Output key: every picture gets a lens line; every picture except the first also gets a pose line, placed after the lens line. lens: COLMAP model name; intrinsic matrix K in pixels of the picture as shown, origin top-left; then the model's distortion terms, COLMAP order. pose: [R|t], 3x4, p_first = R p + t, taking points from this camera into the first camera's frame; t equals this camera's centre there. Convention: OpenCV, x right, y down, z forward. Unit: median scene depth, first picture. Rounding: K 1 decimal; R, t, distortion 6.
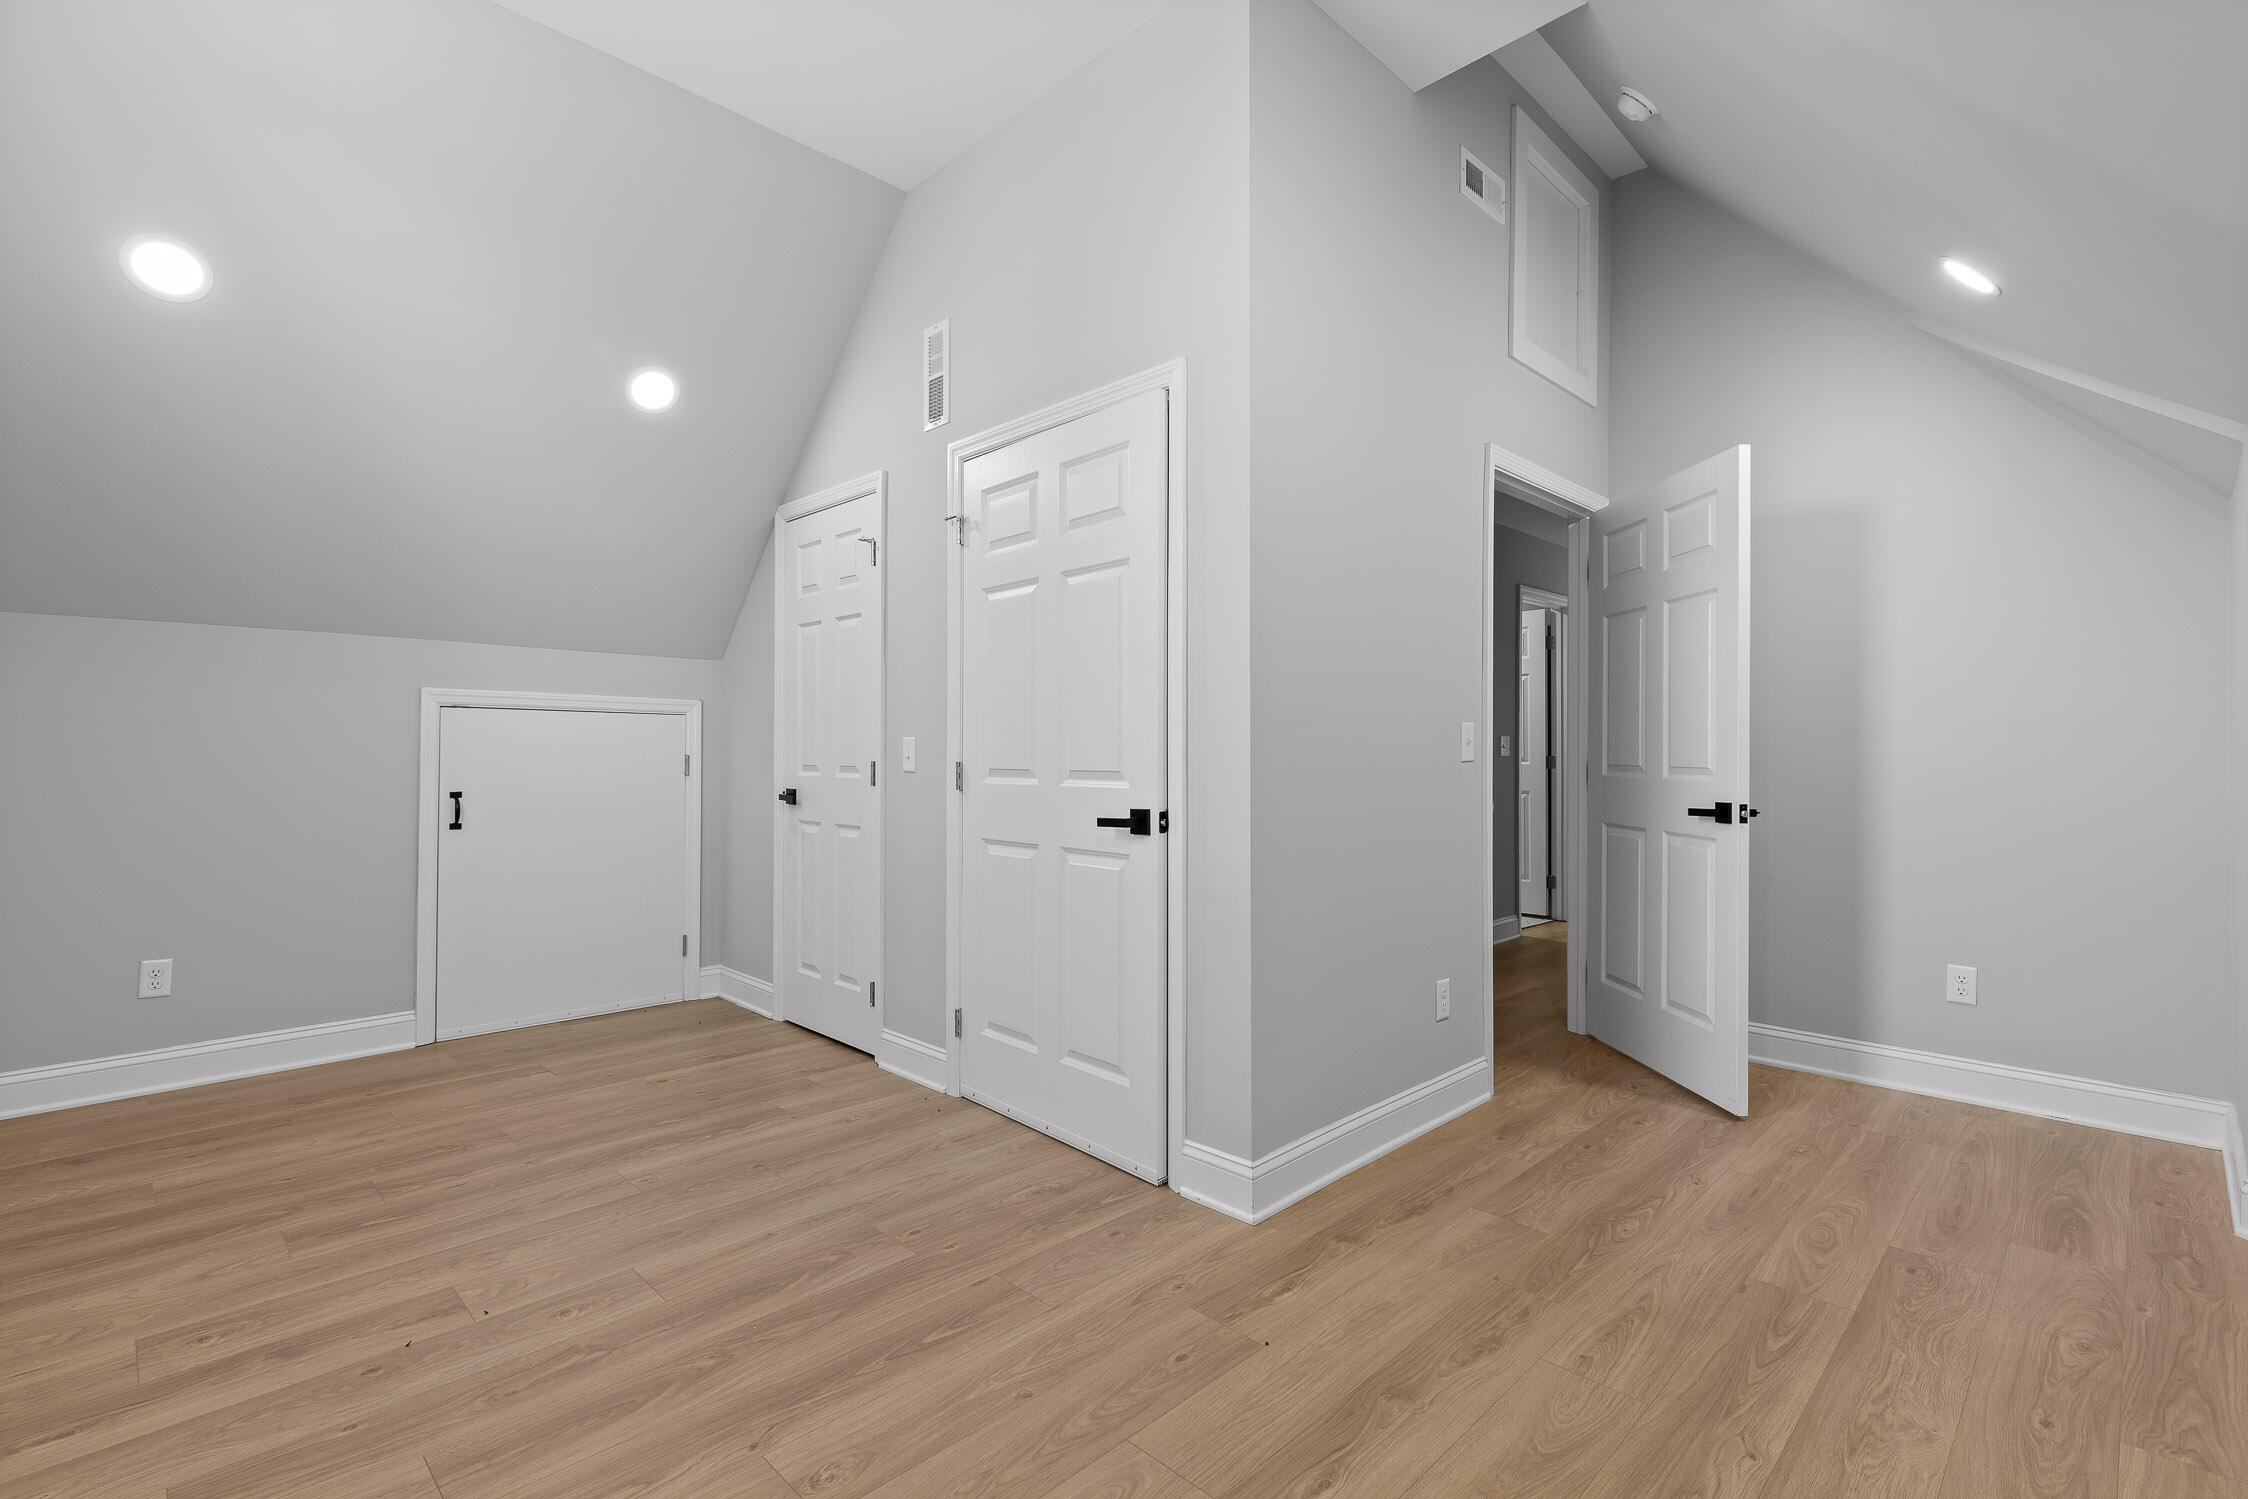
lens RADIAL K [[1011.4, 0, 1127.9], [0, 1011.4, 746.6], [0, 0, 1]] dist [0.002146, 0.000252]
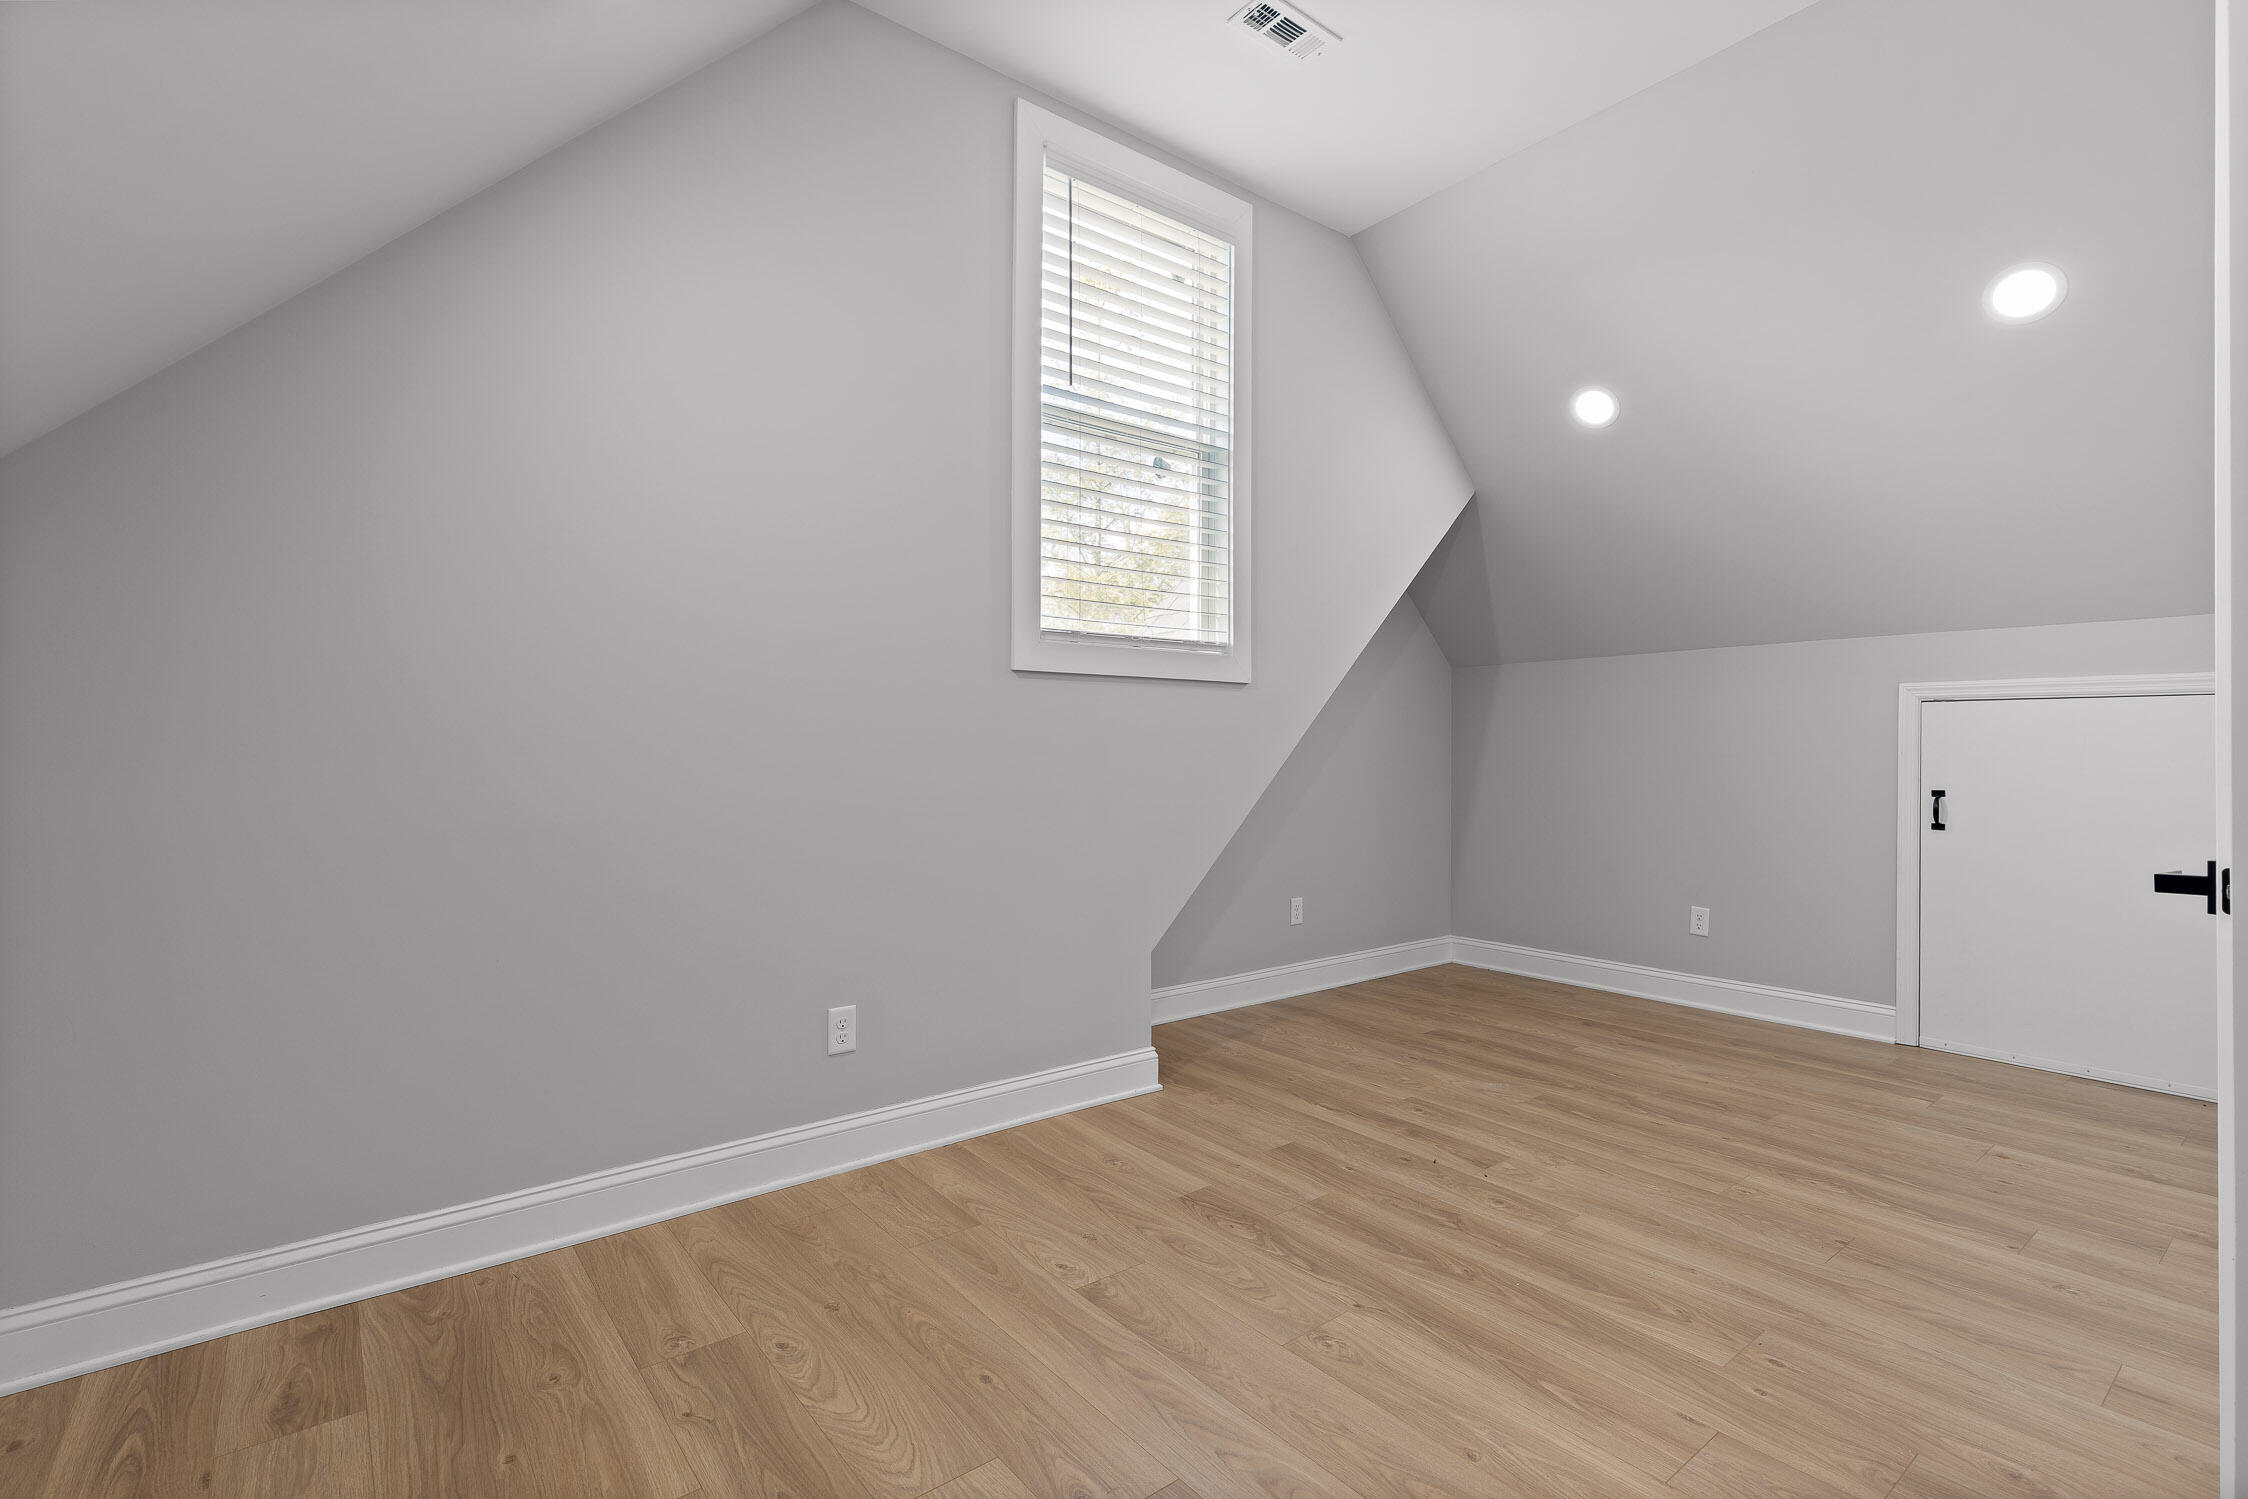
lens RADIAL K [[1011.4, 0, 1127.8], [0, 1011.4, 752.7], [0, 0, 1]] dist [0.002146, 0.000252]
pose [[-0.104928, 0.002740, -0.994476, 0.535402], [0.006053, 0.999979, 0.002117, 0.003707], [0.994461, -0.005797, -0.104942, 0.508605]]
